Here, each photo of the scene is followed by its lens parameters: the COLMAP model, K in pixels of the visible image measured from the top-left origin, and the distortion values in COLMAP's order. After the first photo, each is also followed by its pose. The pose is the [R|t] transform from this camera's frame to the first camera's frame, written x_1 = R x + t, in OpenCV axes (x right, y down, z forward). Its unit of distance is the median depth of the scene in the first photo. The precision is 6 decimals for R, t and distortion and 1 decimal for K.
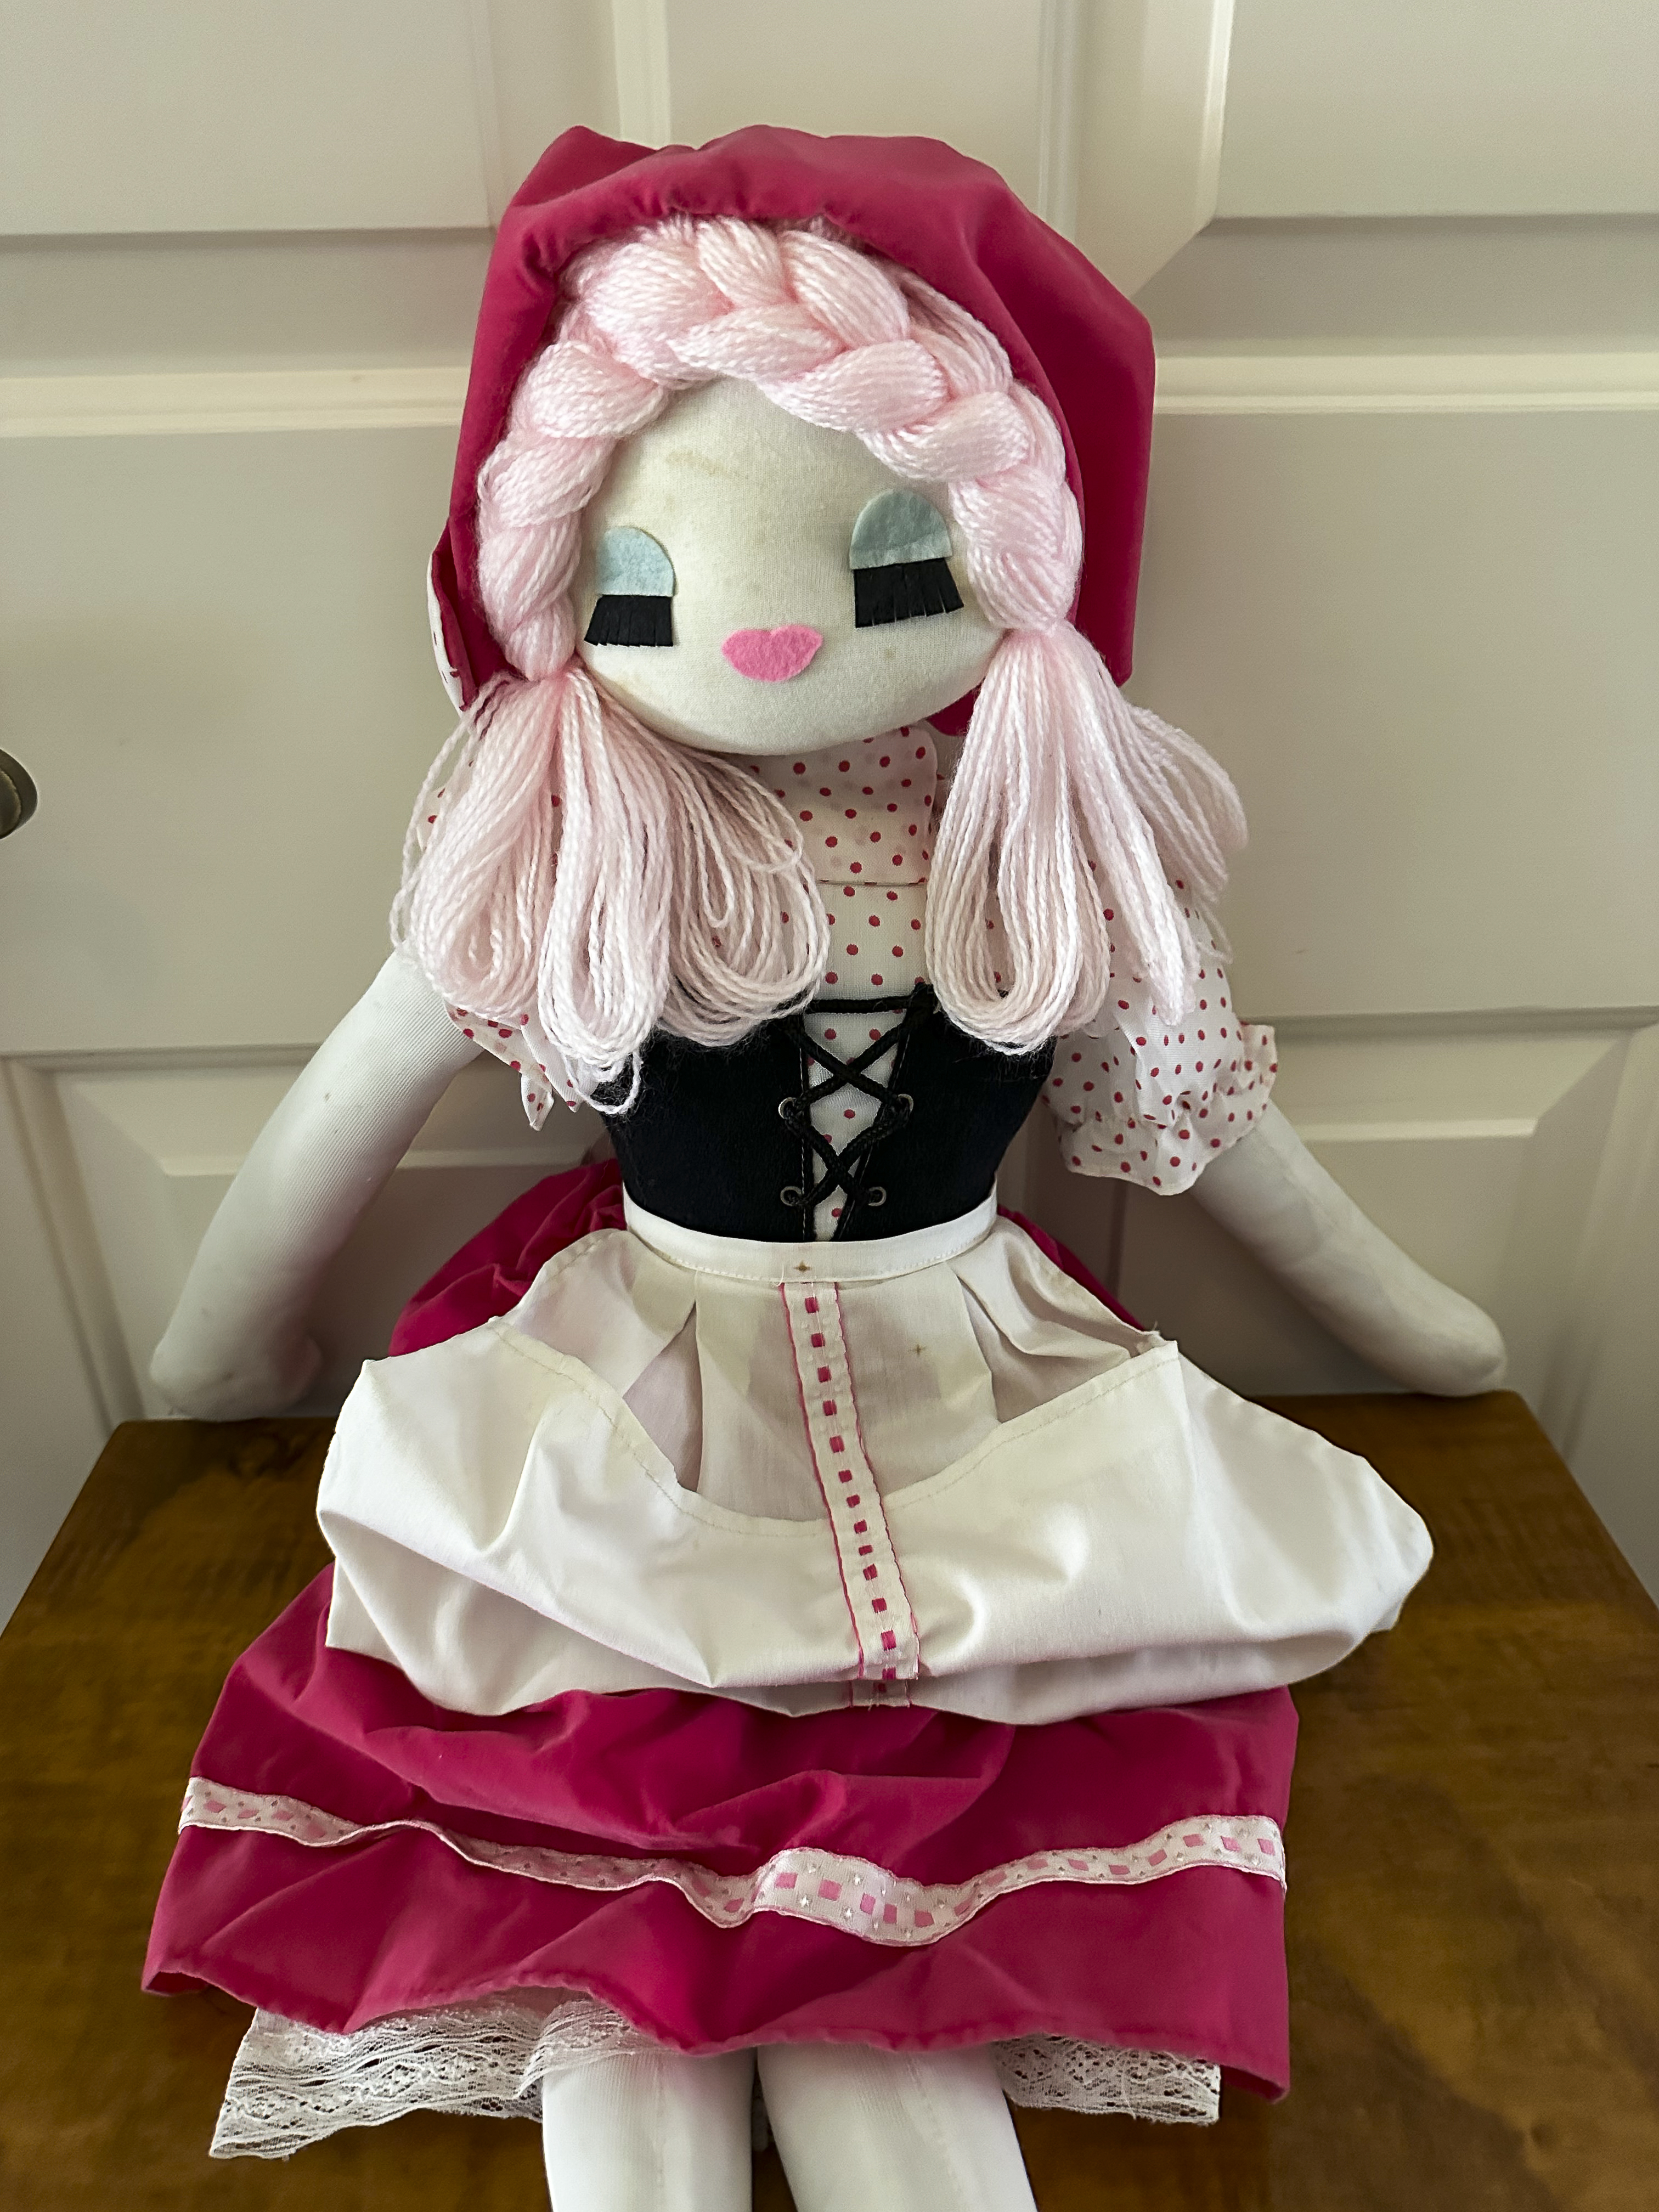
lens RADIAL K [[1544.4, 0, 829.1], [0, 1544.4, 1104.0], [0, 0, 1]] dist [-0.022815, -0.030896]
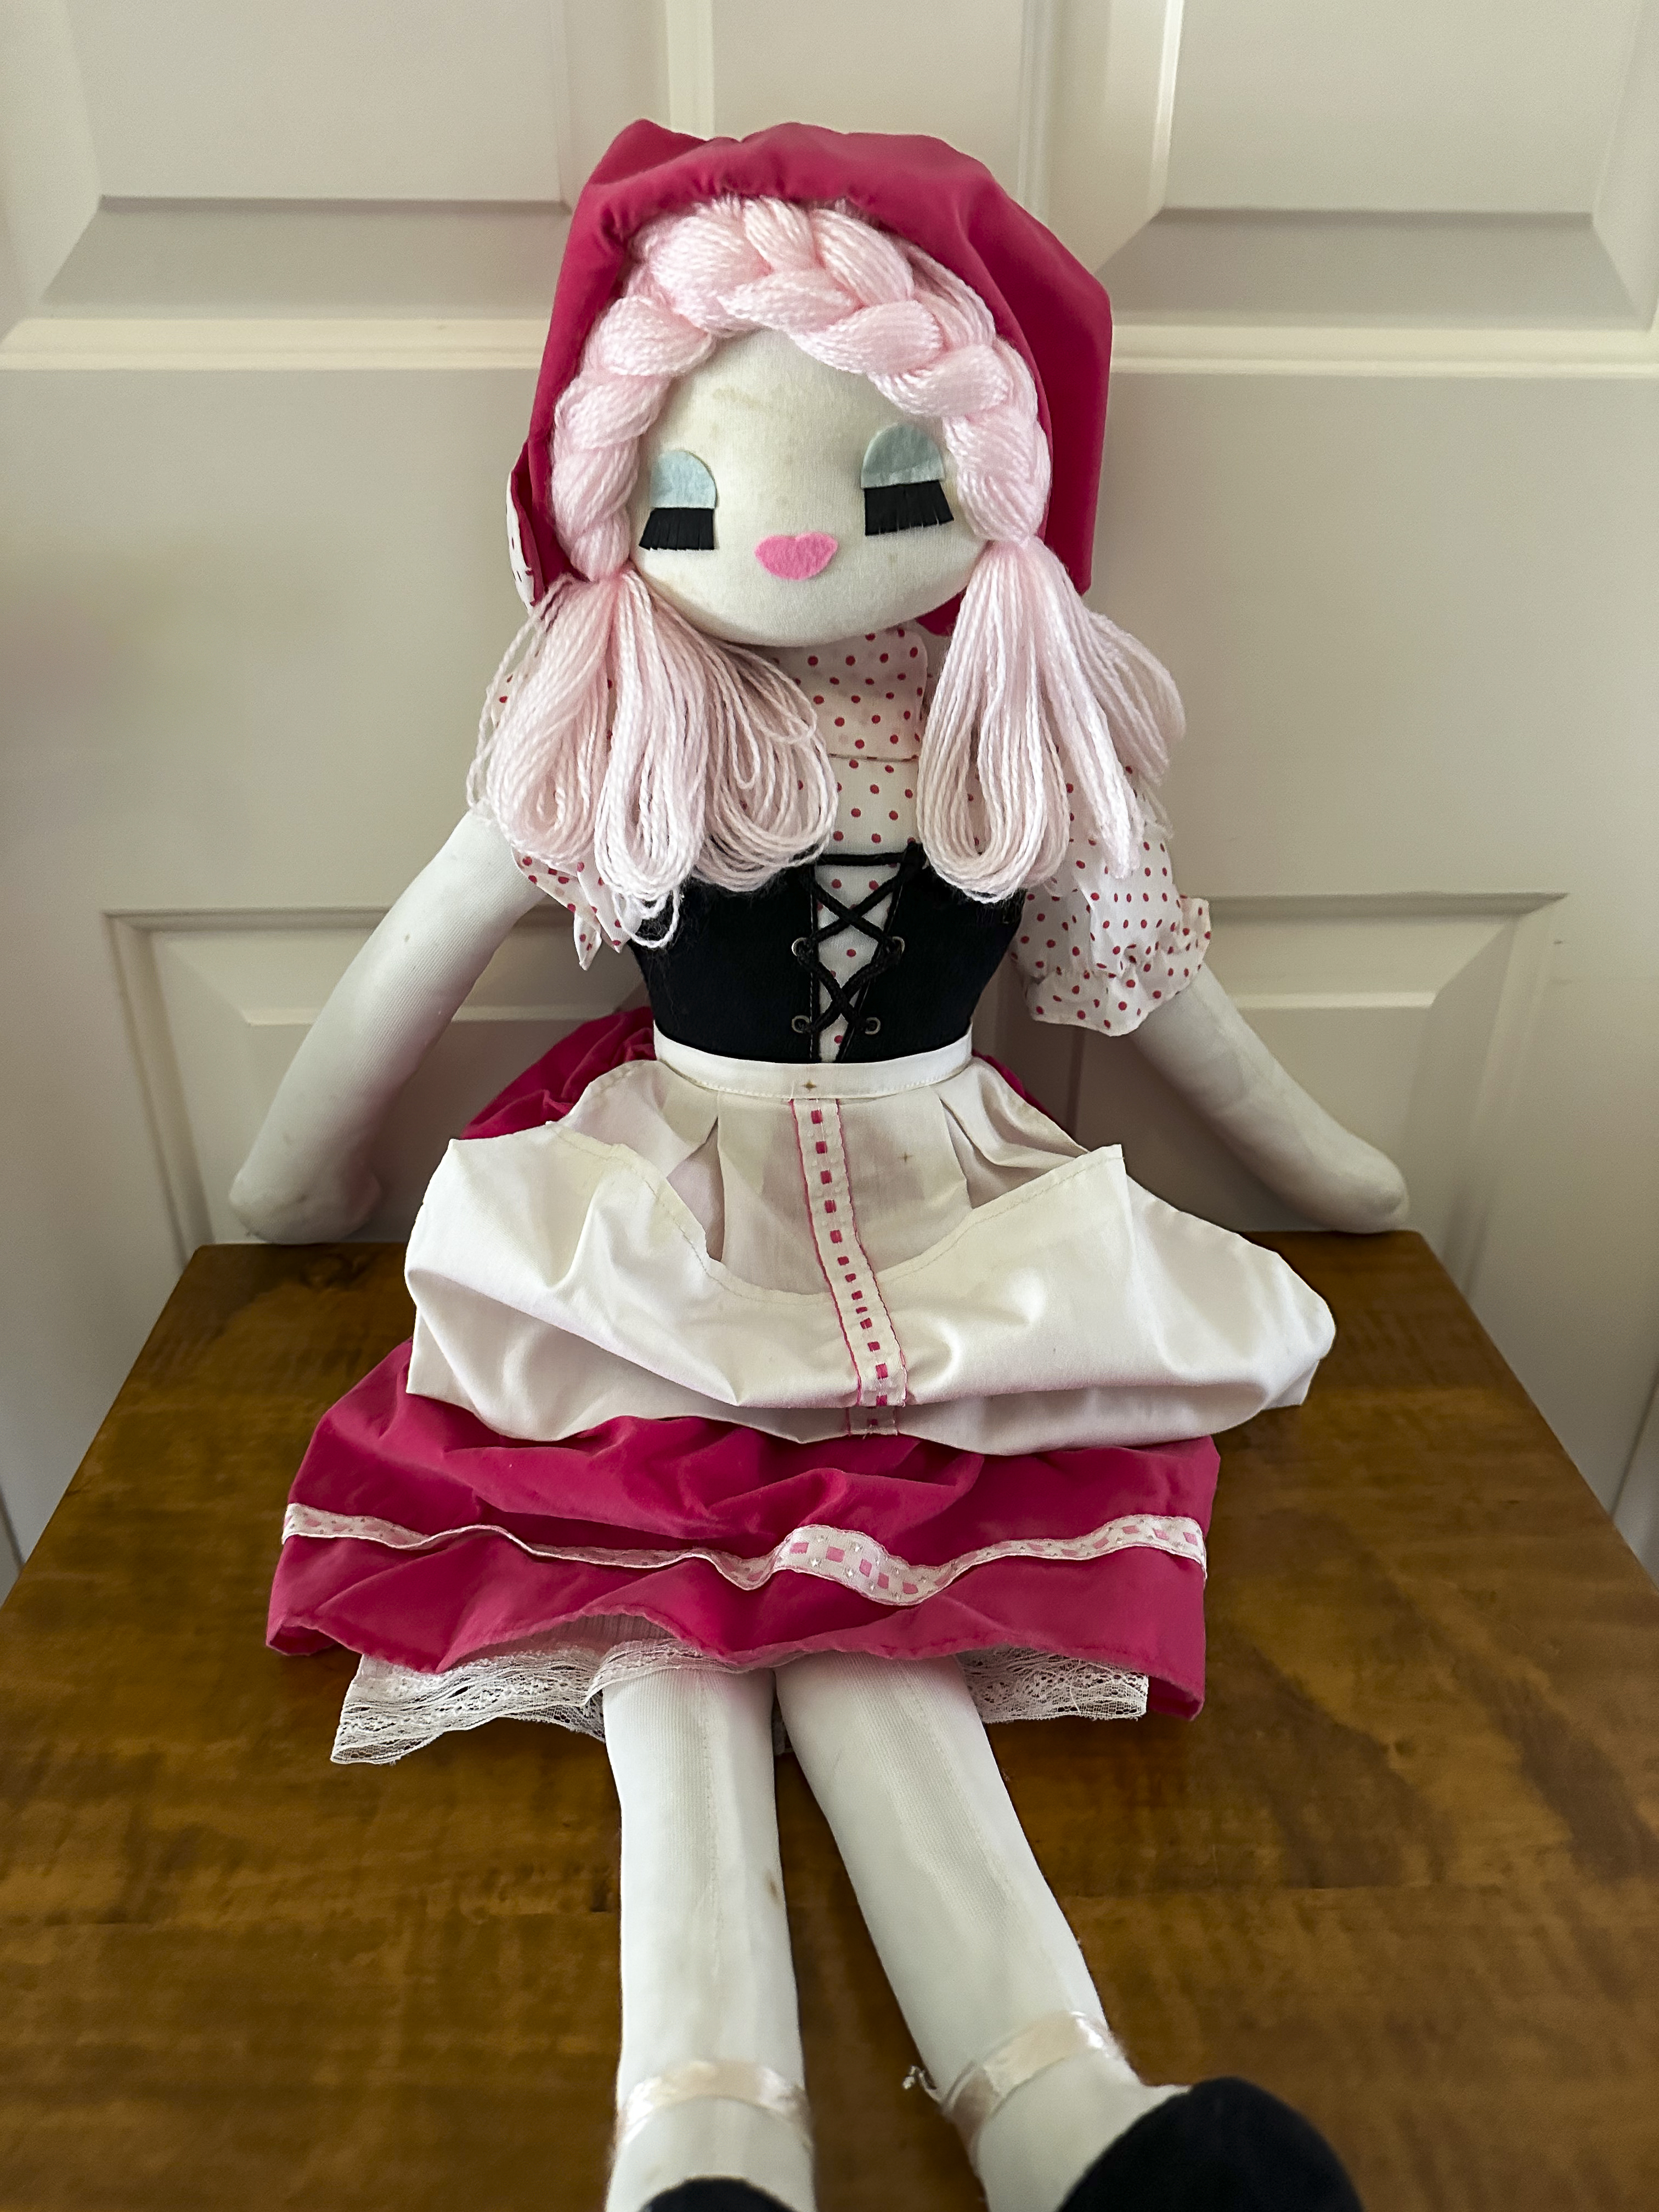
lens RADIAL K [[1544.4, 0, 824.0], [0, 1544.4, 1110.6], [0, 0, 1]] dist [-0.022815, -0.030896]
pose [[0.999706, 0.010848, 0.021673, -0.034823], [-0.011031, 0.999905, 0.008311, 0.128181], [-0.021581, -0.008547, 0.999731, -0.209822]]
